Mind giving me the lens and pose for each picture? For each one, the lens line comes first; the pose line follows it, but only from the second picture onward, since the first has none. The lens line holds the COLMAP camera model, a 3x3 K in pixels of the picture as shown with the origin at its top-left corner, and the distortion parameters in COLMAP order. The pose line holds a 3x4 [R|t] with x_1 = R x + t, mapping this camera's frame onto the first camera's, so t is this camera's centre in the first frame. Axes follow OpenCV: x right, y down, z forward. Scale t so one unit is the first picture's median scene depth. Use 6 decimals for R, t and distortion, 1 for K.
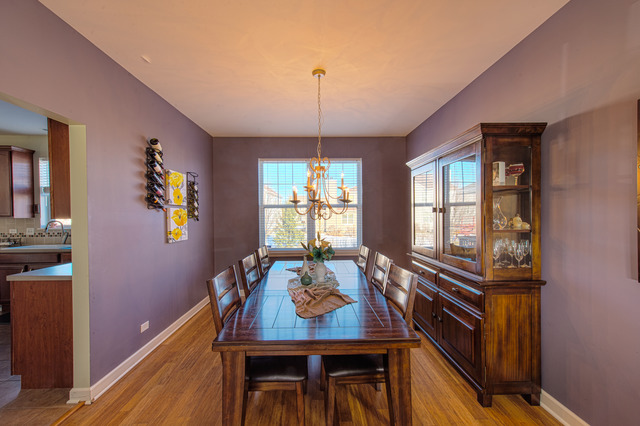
lens RADIAL K [[250.7, 0, 318.0], [0, 250.7, 215.7], [0, 0, 1]] dist [0.002301, -0.000019]
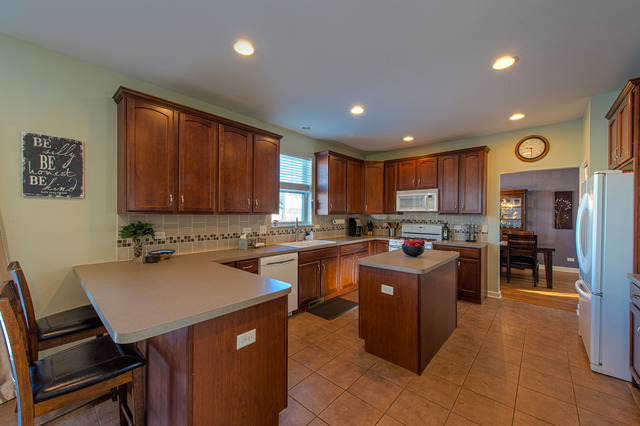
lens RADIAL K [[250.7, 0, 319.5], [0, 250.7, 213.6], [0, 0, 1]] dist [0.002301, -0.000019]
pose [[0.686518, 0.003611, 0.727104, -3.363957], [-0.005580, 0.999984, 0.000302, 0.009334], [-0.727091, -0.004265, 0.686527, 0.526302]]
